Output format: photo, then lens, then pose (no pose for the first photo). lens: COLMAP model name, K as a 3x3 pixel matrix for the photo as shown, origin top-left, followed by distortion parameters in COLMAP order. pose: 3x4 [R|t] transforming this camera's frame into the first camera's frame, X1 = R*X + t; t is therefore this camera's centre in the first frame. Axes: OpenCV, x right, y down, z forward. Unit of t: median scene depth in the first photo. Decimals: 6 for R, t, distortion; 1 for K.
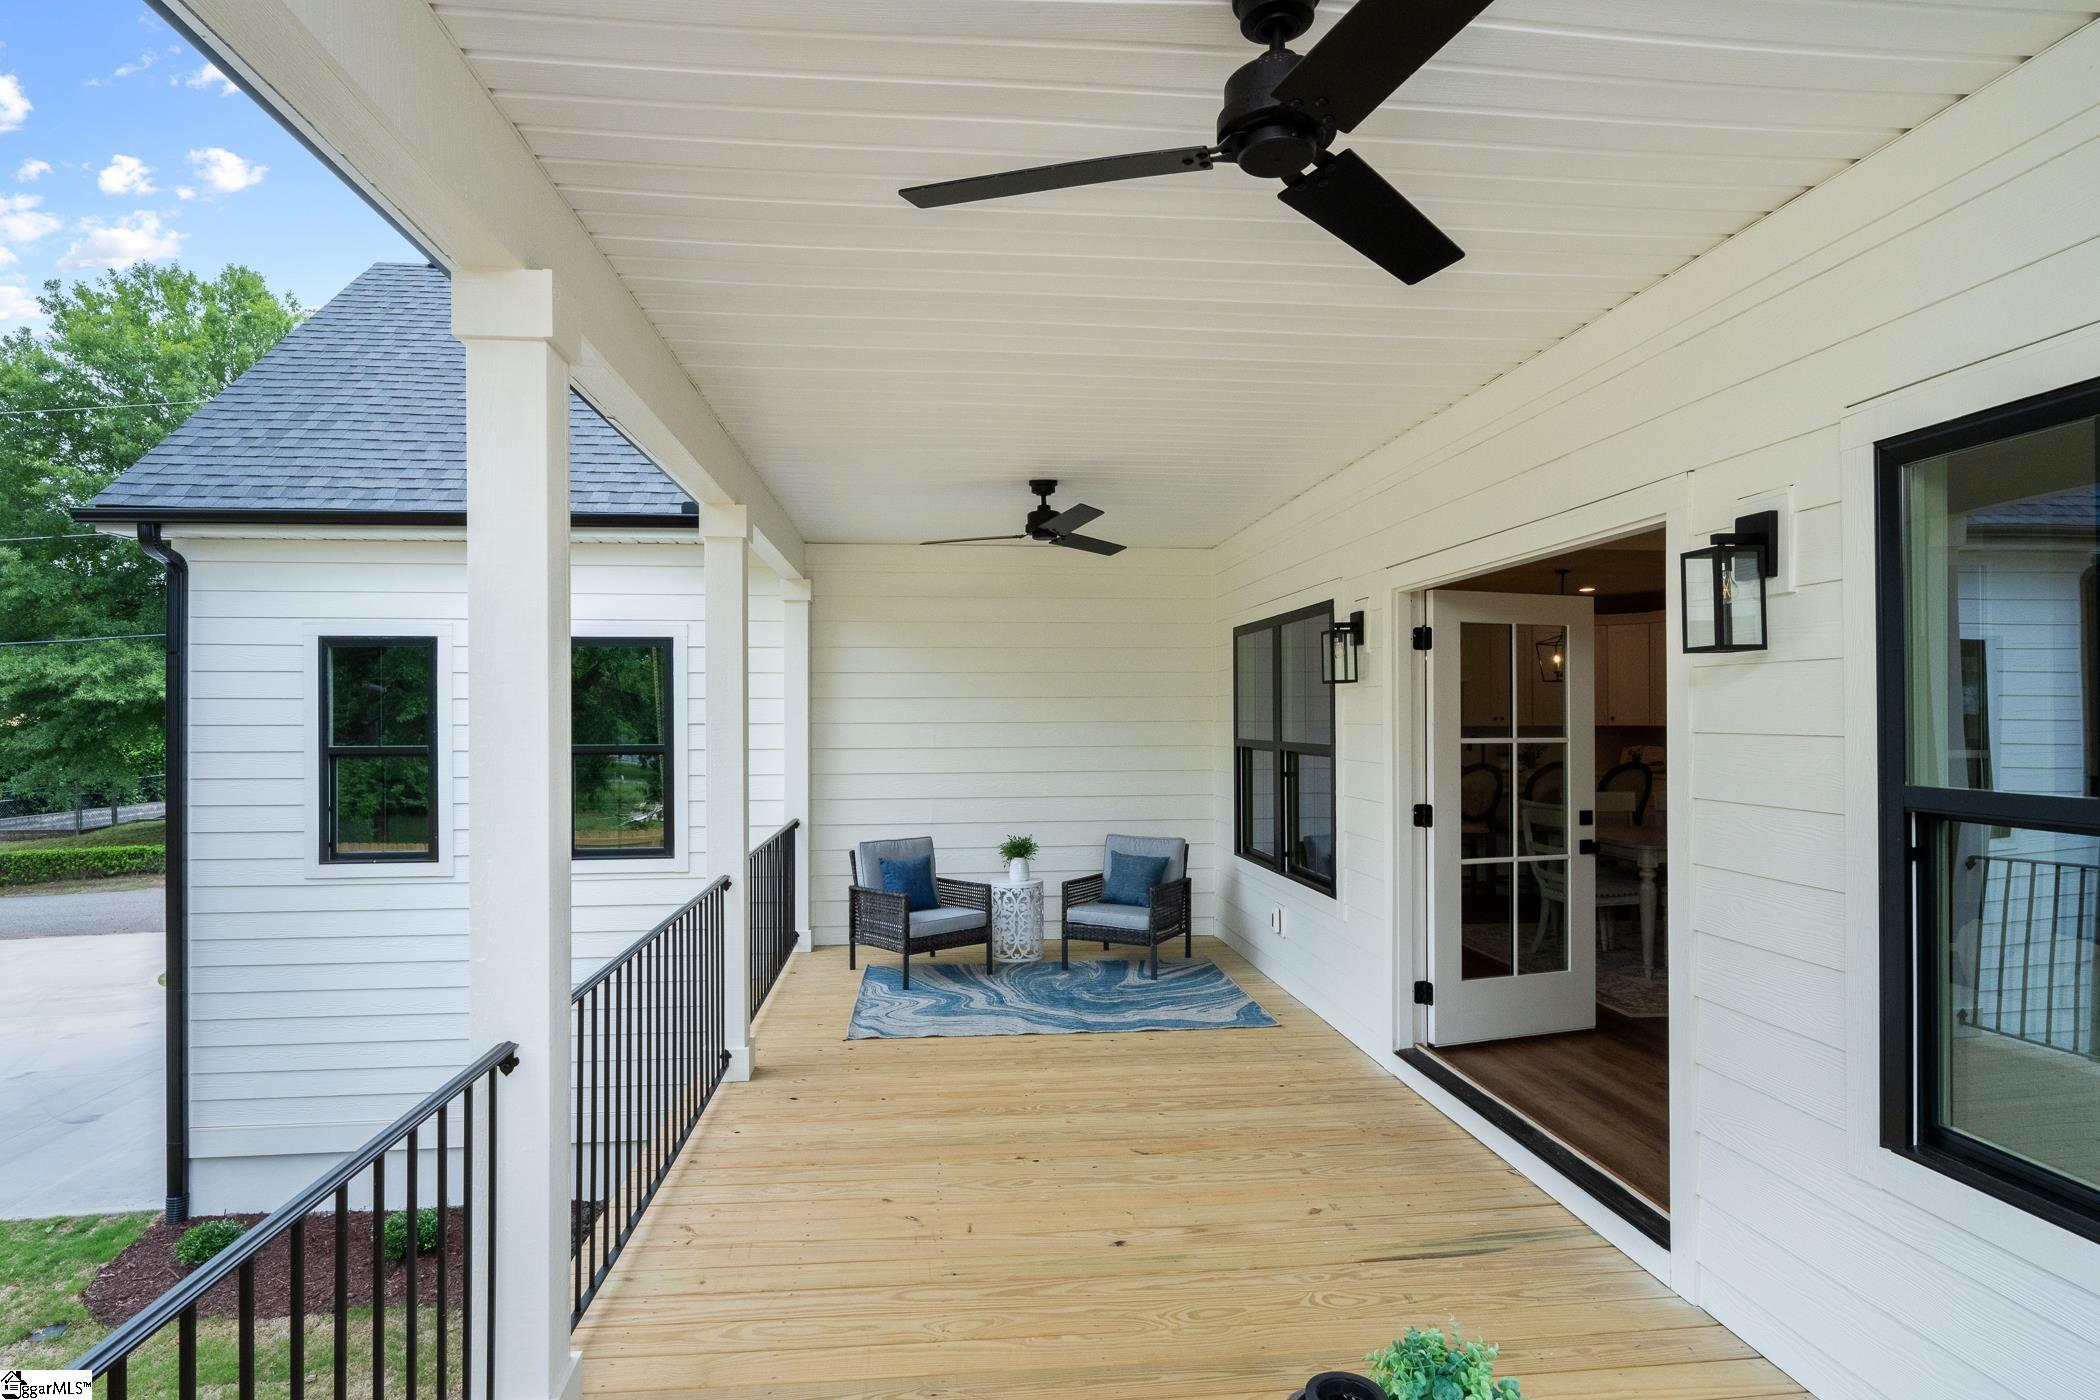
lens RADIAL K [[1096.8, 0, 1049.2], [0, 1096.8, 726.8], [0, 0, 1]] dist [-0.001857, -0.000210]
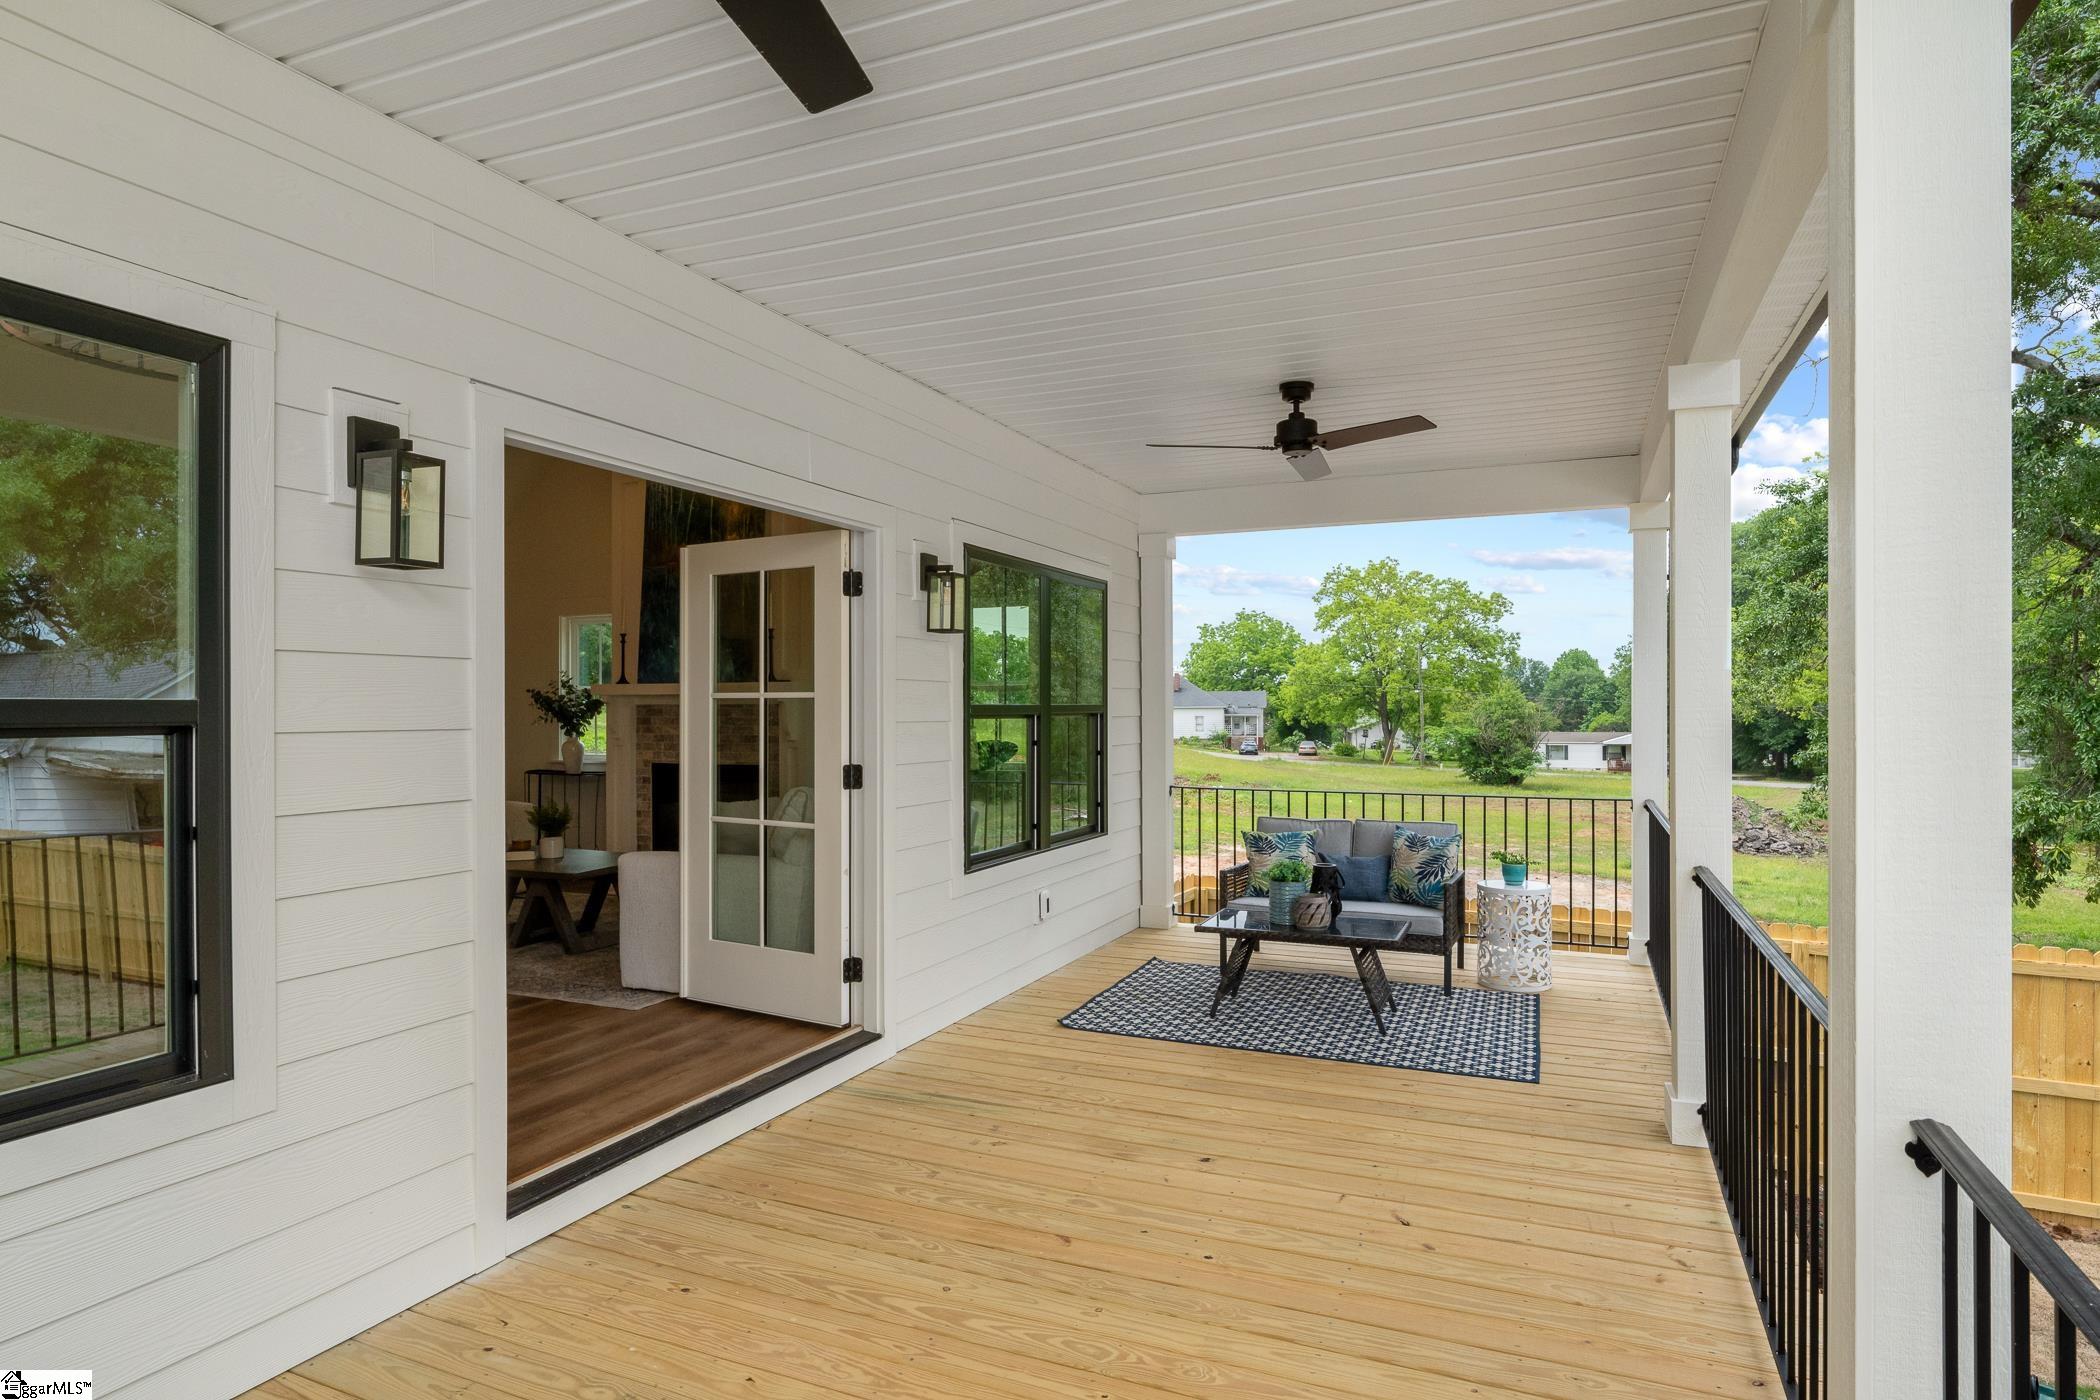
lens RADIAL K [[1178.8, 0, 1050.0], [0, 1178.8, 700.0], [0, 0, 1]] dist [0.003060, 0.000282]
pose [[-0.869509, -0.006558, 0.493873, -0.282839], [-0.006786, 0.999976, 0.001331, 0.023377], [-0.493870, -0.002194, -0.869533, 1.633115]]
